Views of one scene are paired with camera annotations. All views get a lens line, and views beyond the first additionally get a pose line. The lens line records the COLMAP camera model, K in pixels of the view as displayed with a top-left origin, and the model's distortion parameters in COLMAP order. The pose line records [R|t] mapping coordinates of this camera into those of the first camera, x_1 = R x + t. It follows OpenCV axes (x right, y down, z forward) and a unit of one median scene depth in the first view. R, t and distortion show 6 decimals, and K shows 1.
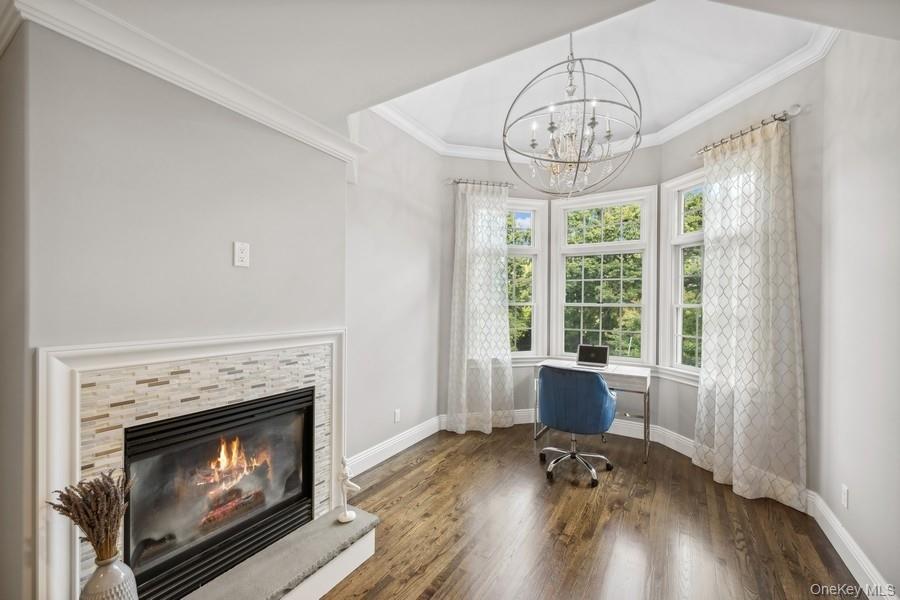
lens RADIAL K [[366.0, 0, 450.6], [0, 366.0, 303.9], [0, 0, 1]] dist [-0.001925, -0.000116]
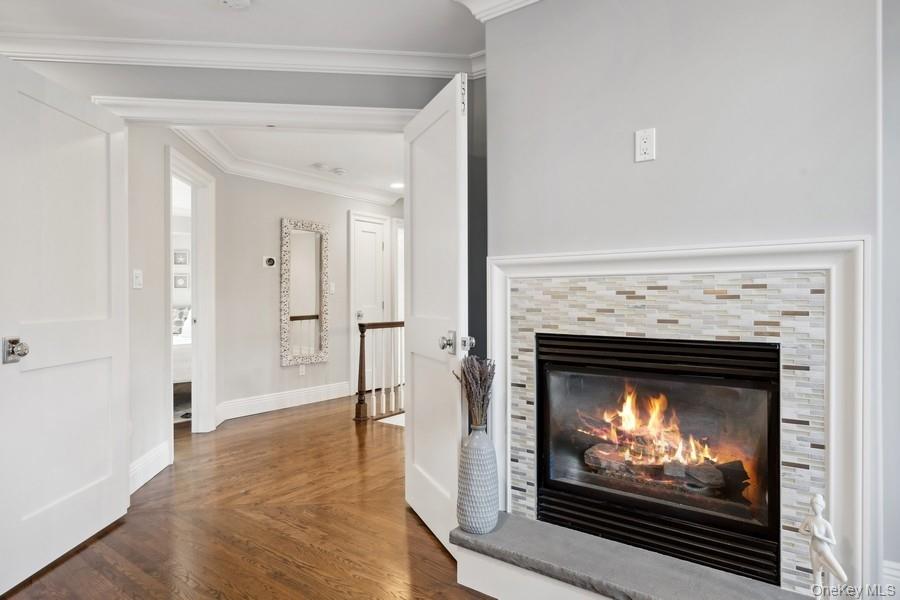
lens RADIAL K [[522.7, 0, 449.1], [0, 522.7, 300.5], [0, 0, 1]] dist [-0.000575, 0.000404]
pose [[-0.095853, -0.004885, -0.995384, 0.563872], [-0.001179, 0.999988, -0.004794, 0.199706], [0.995395, 0.000714, -0.095857, 0.711607]]
